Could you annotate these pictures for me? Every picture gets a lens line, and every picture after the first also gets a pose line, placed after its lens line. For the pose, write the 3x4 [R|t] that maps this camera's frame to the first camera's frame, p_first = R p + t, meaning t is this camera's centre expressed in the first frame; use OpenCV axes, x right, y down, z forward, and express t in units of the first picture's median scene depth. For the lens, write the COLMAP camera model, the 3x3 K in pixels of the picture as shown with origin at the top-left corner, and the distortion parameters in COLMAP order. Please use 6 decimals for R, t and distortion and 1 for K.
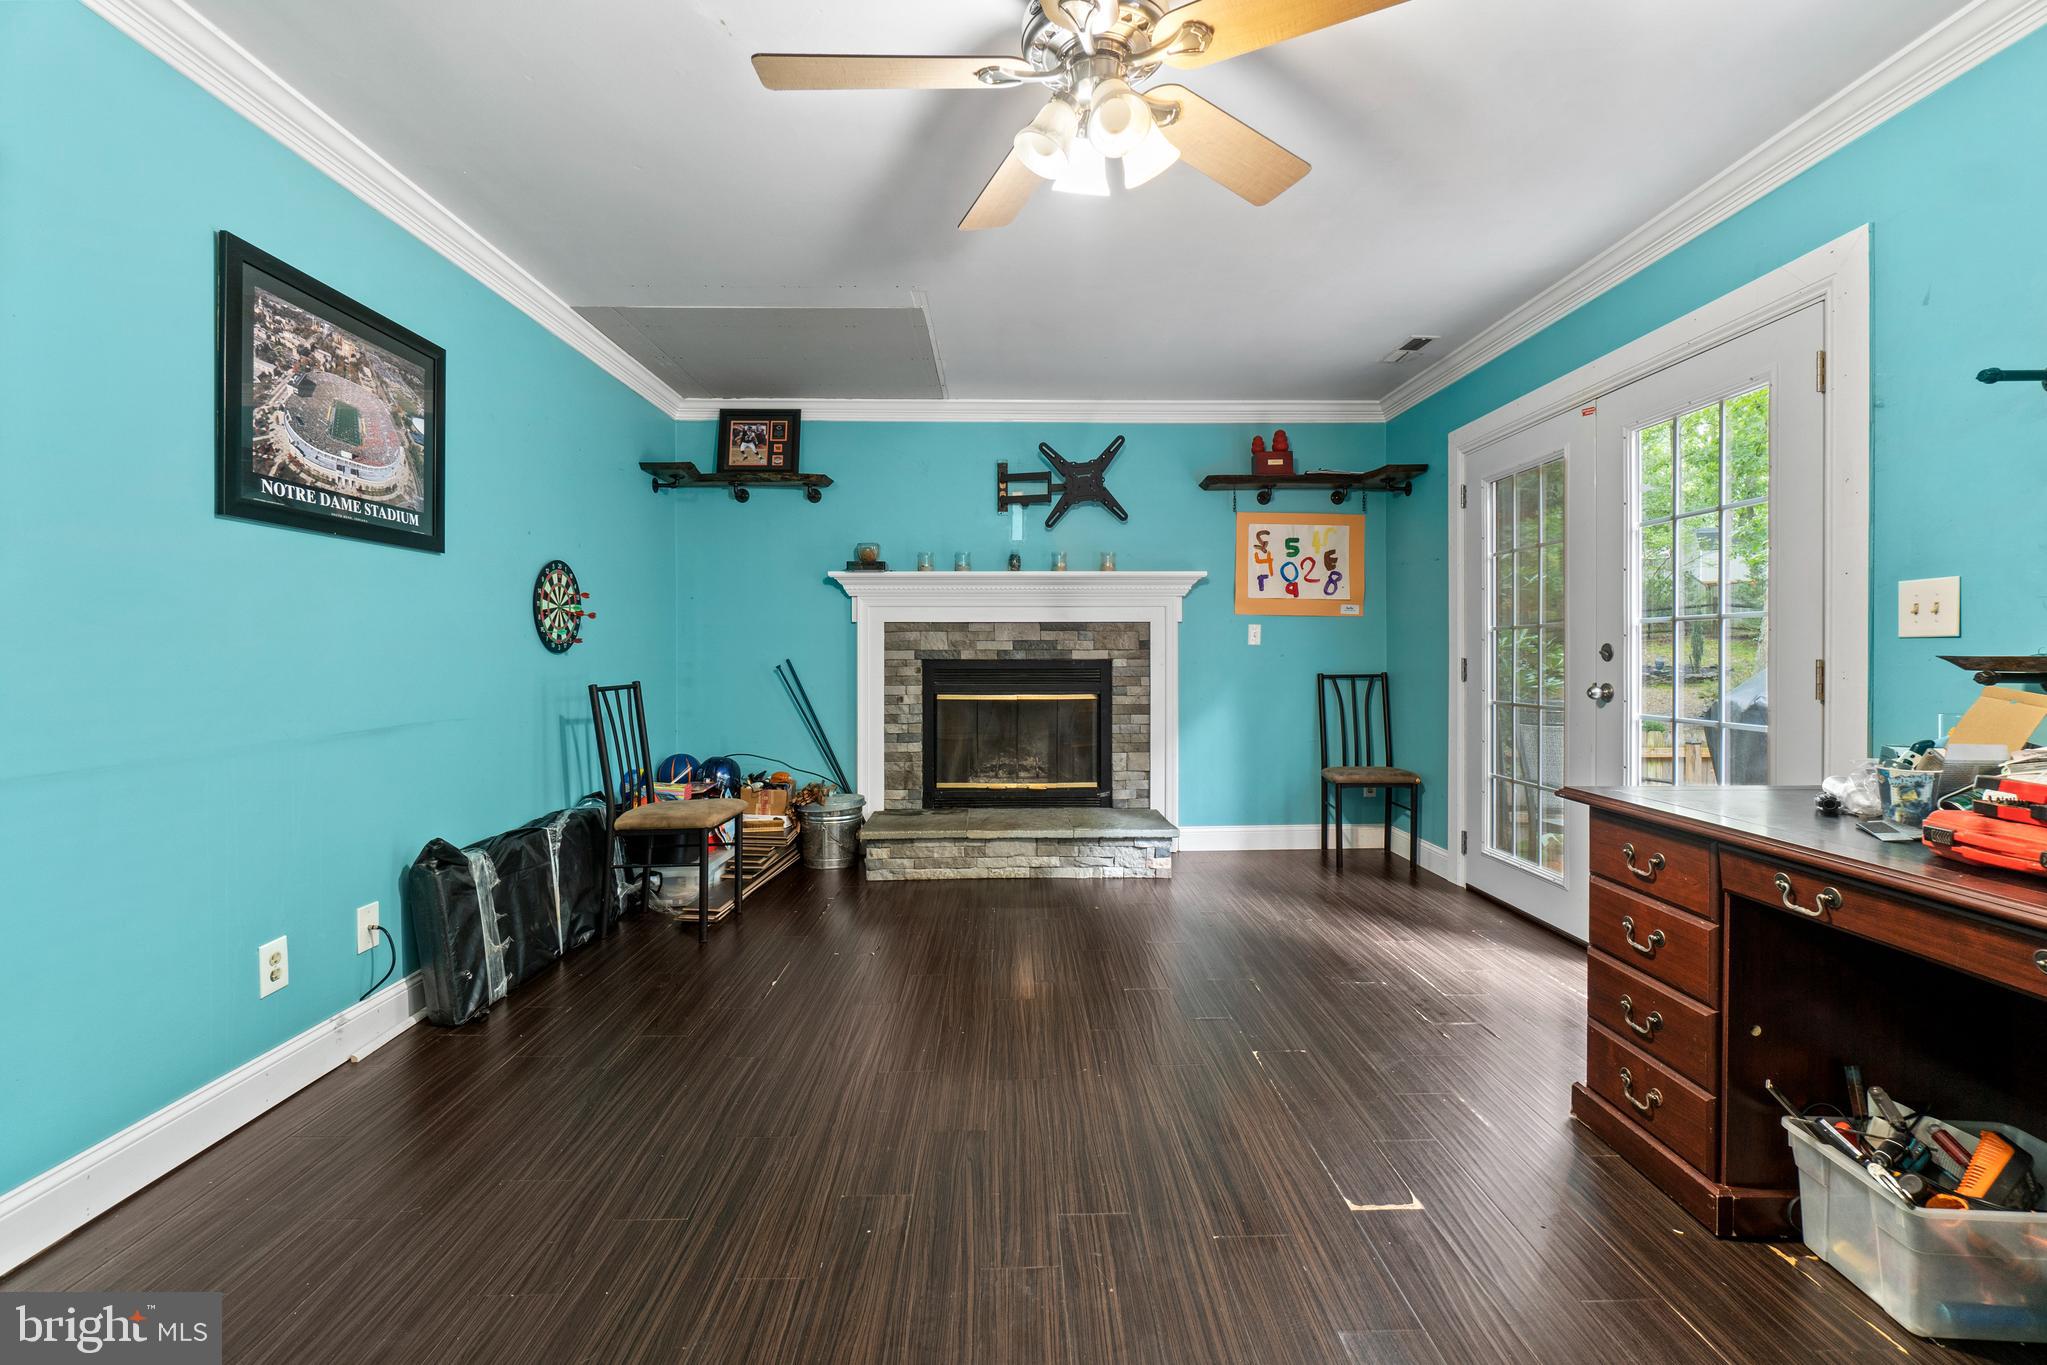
lens RADIAL K [[885.4, 0, 1022.4], [0, 885.4, 661.6], [0, 0, 1]] dist [-0.007990, 0.003471]
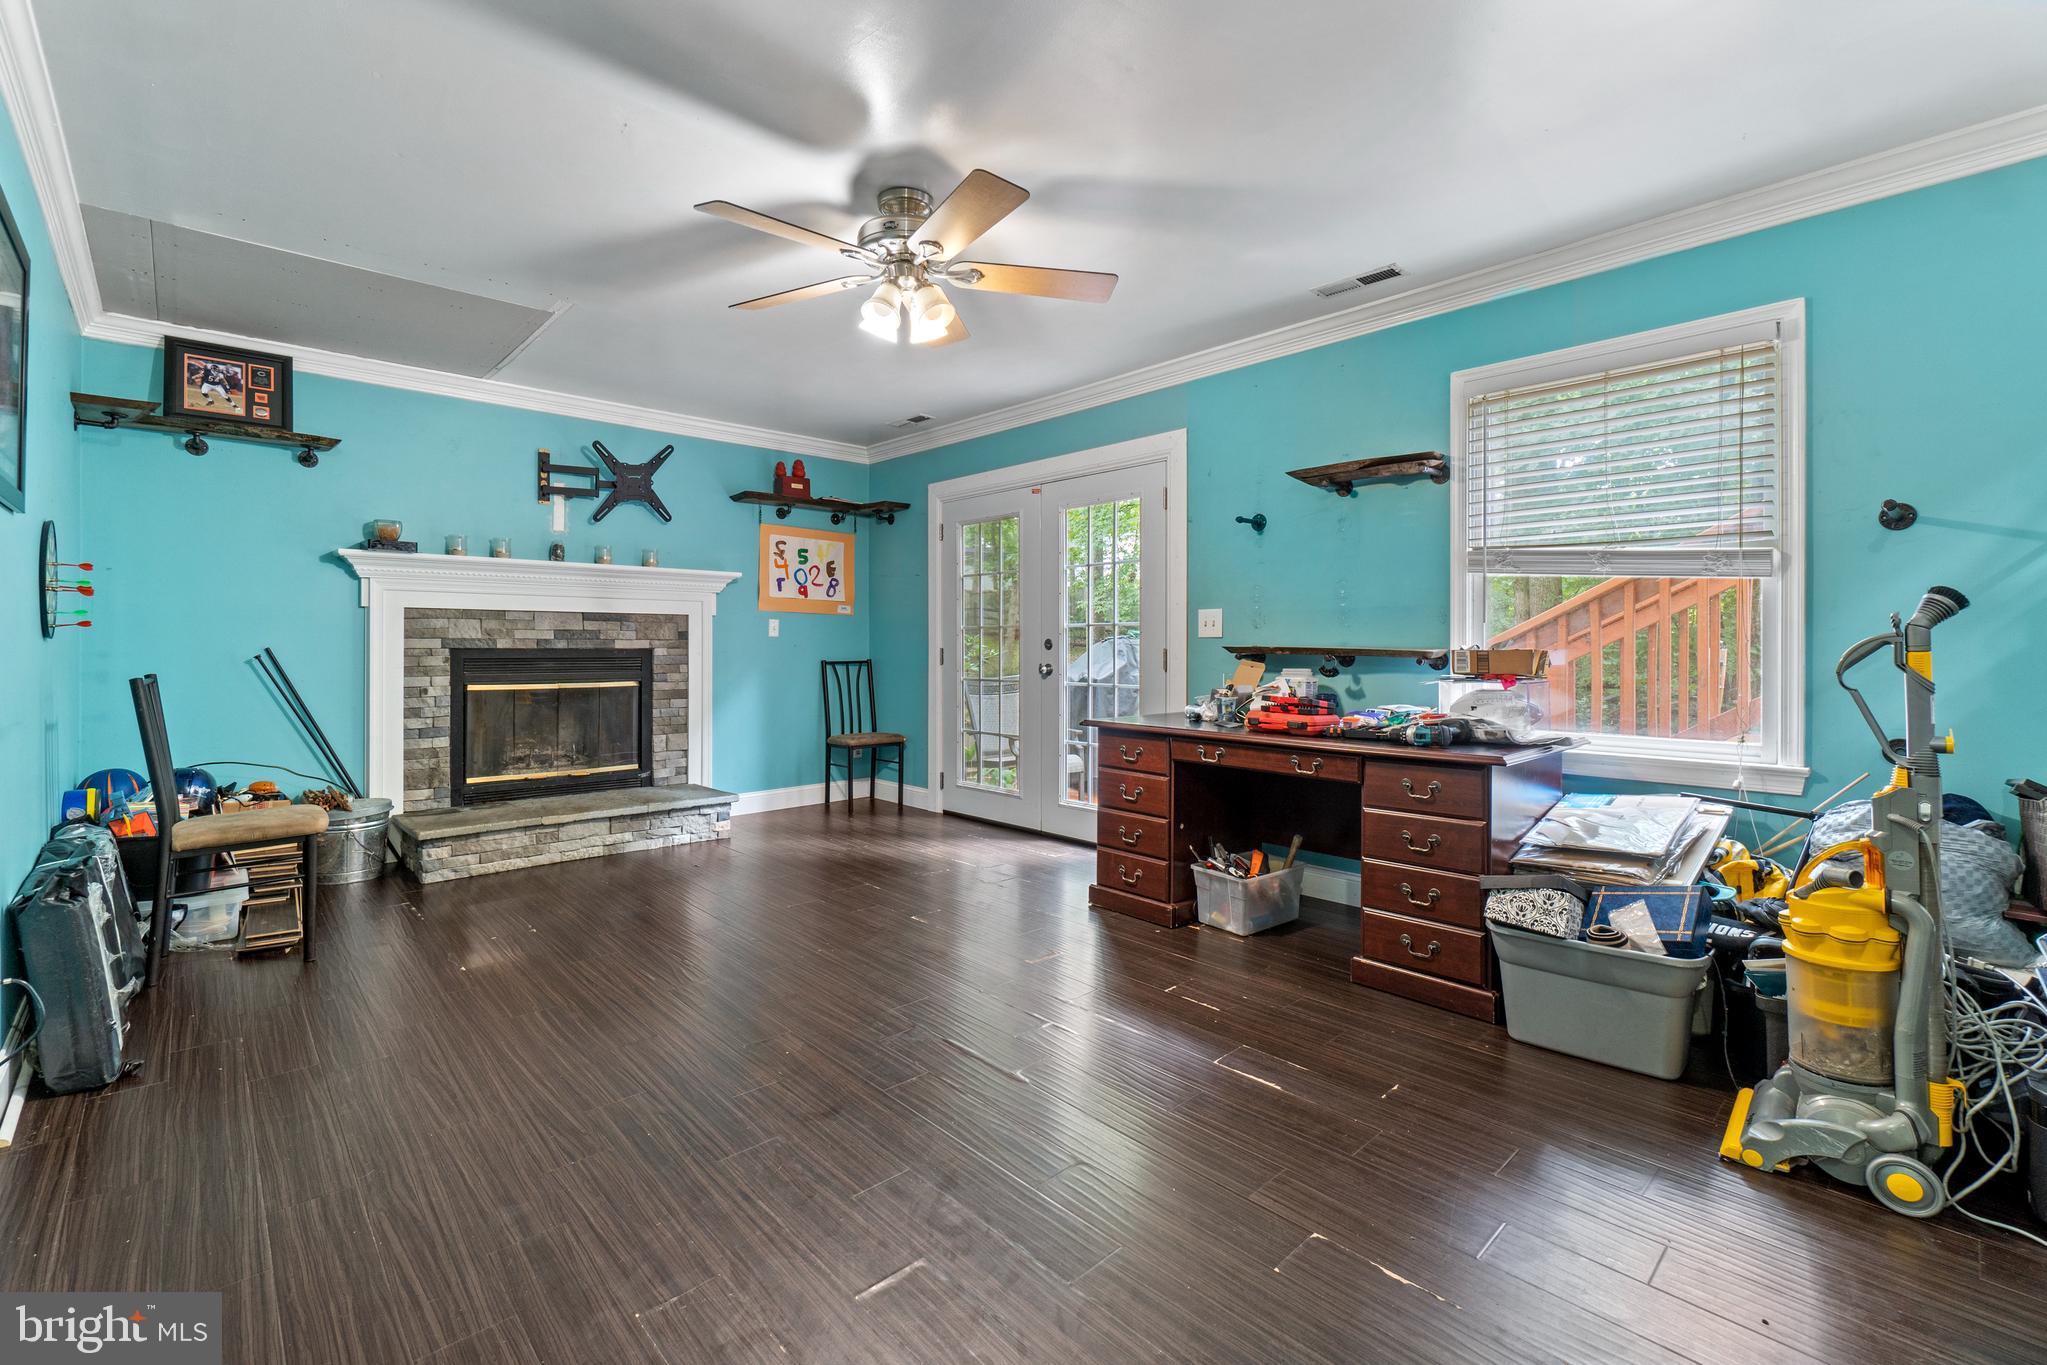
lens RADIAL K [[885.4, 0, 1018.0], [0, 885.4, 643.2], [0, 0, 1]] dist [-0.007990, 0.003471]
pose [[0.747238, 0.005423, 0.664535, -0.308778], [0.001503, 0.999950, -0.009850, 0.002340], [-0.664555, 0.008359, 0.747192, -0.112208]]
